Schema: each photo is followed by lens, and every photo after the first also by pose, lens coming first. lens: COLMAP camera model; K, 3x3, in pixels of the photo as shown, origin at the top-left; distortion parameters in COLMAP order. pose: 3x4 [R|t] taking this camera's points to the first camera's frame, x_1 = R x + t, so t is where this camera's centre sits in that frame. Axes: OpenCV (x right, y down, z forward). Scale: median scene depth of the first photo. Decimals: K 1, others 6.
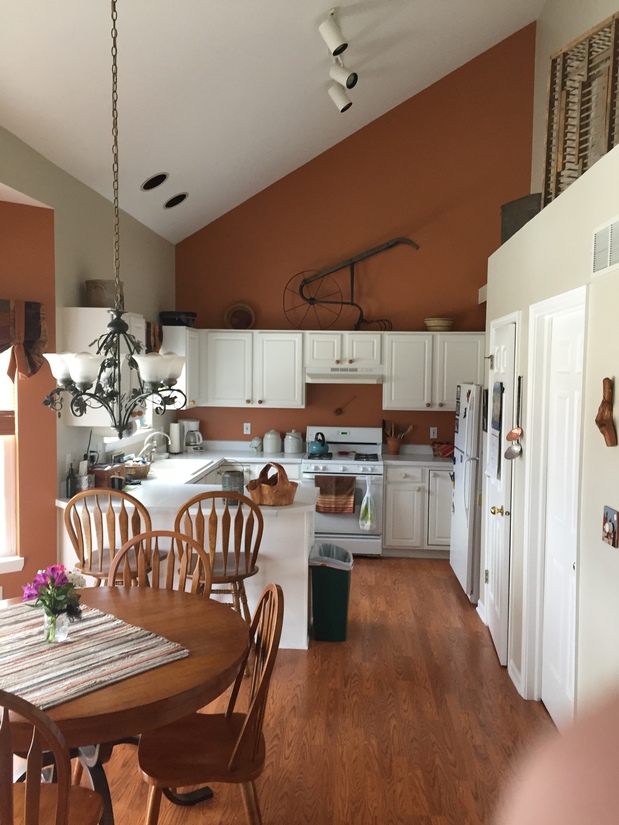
lens RADIAL K [[697.7, 0, 307.8], [0, 697.7, 410.6], [0, 0, 1]] dist [0.079783, -0.112276]
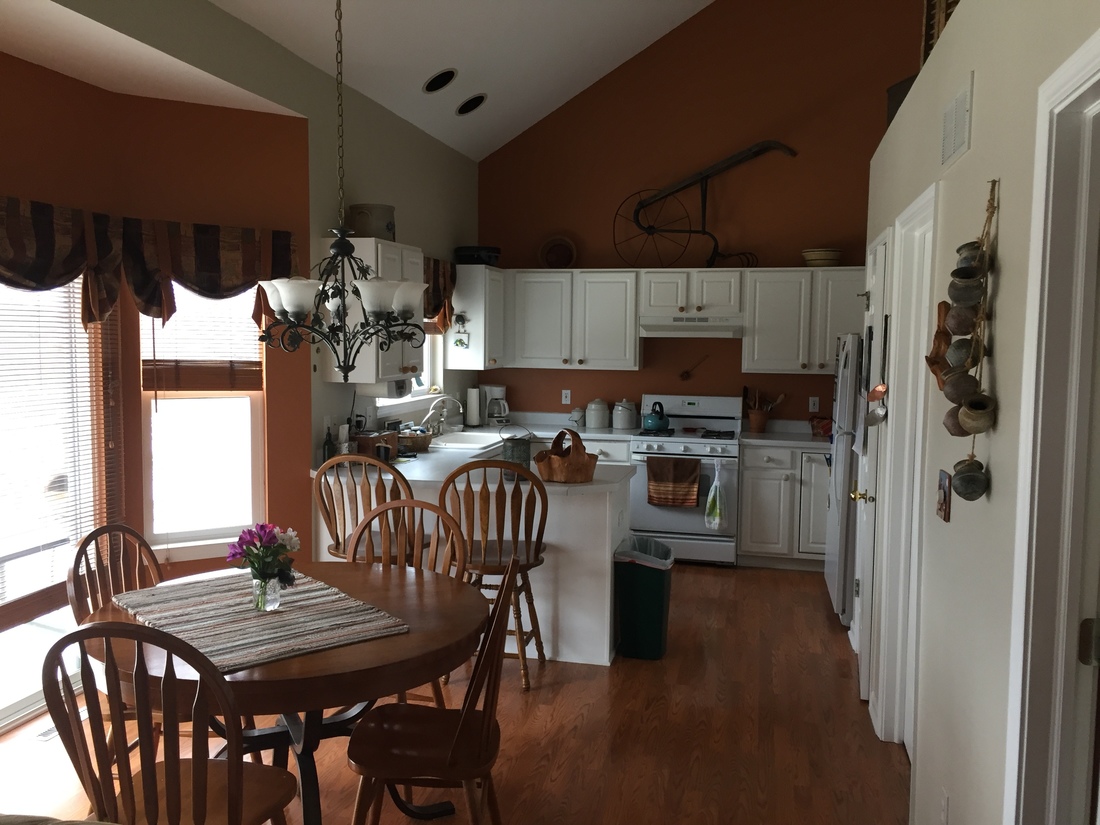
lens RADIAL K [[930.3, 0, 540.9], [0, 930.3, 407.2], [0, 0, 1]] dist [0.079783, -0.112276]
pose [[0.986231, 0.011031, -0.165006, 0.067051], [-0.008060, 0.999793, 0.018662, 0.021390], [0.165177, -0.017075, 0.986116, -0.031737]]
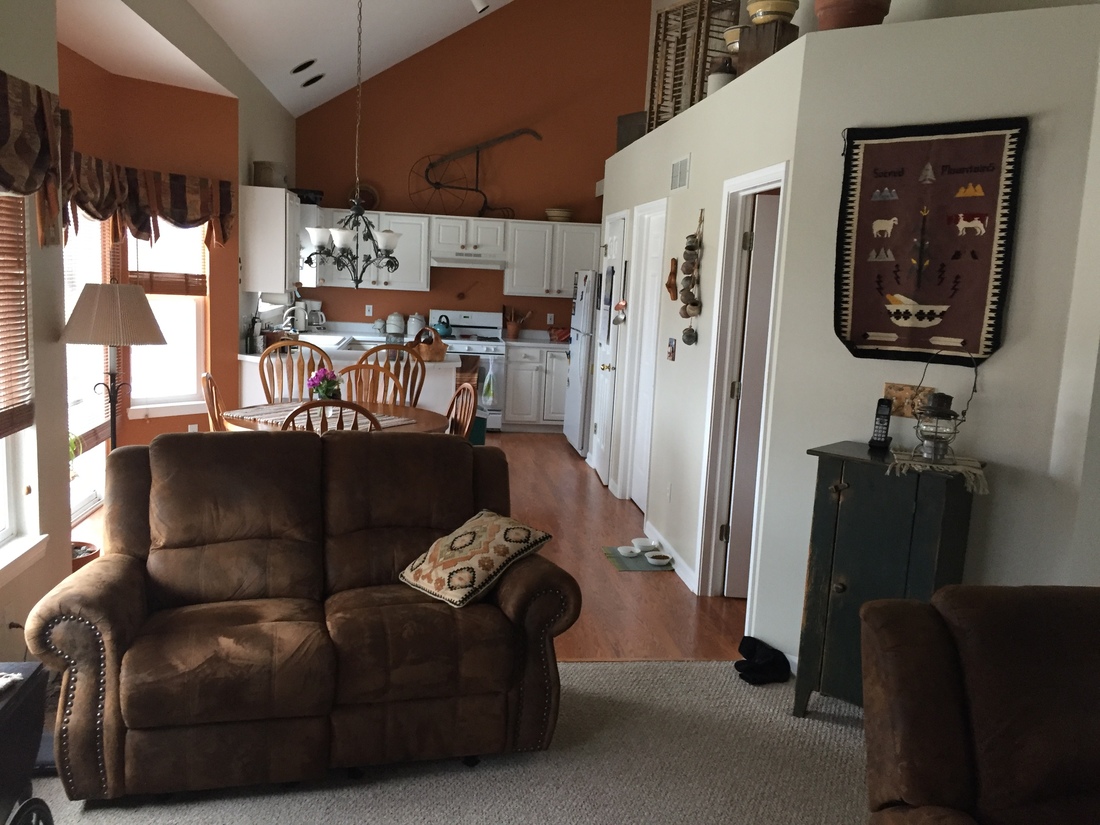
lens RADIAL K [[930.3, 0, 526.2], [0, 930.3, 405.1], [0, 0, 1]] dist [0.079783, -0.112276]
pose [[0.984737, 0.010019, 0.173760, -0.114168], [-0.025567, 0.995838, 0.087476, 0.045435], [-0.172161, -0.090584, 0.980895, -0.441153]]
